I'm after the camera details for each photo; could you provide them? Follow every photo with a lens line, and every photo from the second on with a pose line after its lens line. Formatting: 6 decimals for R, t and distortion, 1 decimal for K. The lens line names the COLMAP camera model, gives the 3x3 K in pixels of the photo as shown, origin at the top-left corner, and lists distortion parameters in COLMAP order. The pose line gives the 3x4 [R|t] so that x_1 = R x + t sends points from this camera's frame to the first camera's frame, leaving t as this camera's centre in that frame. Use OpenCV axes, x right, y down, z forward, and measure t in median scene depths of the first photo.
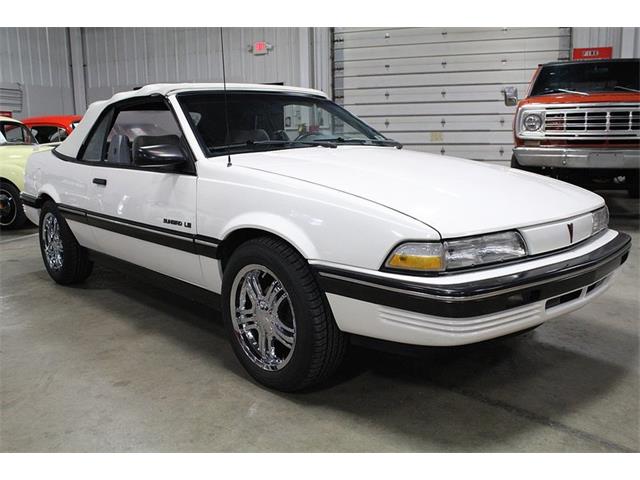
lens RADIAL K [[611.9, 0, 321.3], [0, 611.9, 270.8], [0, 0, 1]] dist [-0.124842, 0.109817]
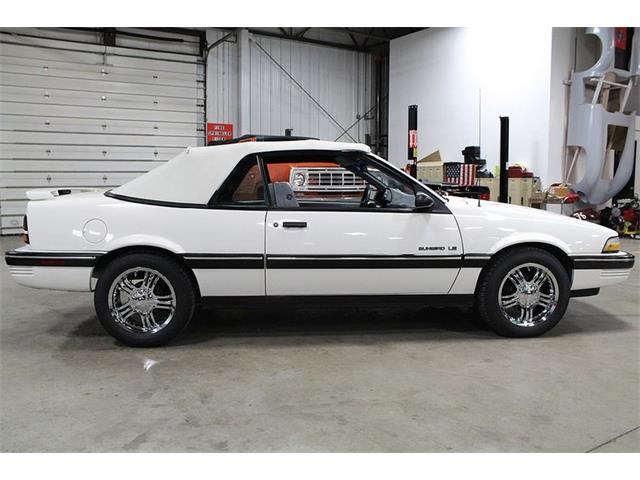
lens RADIAL K [[559.8, 0, 320.7], [0, 559.8, 258.7], [0, 0, 1]] dist [-0.137834, 0.105749]
pose [[0.605364, -0.085204, 0.791375, -0.674034], [0.165072, 0.986077, -0.020106, -0.035937], [-0.778643, 0.142805, 0.611000, 0.213994]]
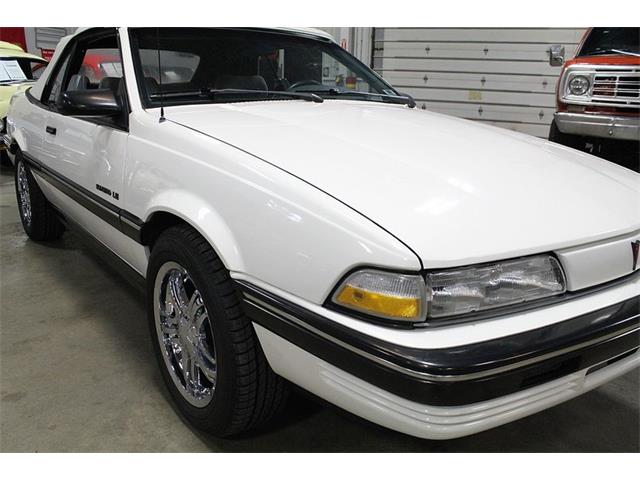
lens RADIAL K [[559.8, 0, 320.7], [0, 559.8, 258.7], [0, 0, 1]] dist [-0.137834, 0.105749]
pose [[0.994913, 0.070978, -0.071483, 0.045103], [-0.064838, 0.994283, 0.084833, -0.033838], [0.077096, -0.079766, 0.993828, 0.150400]]
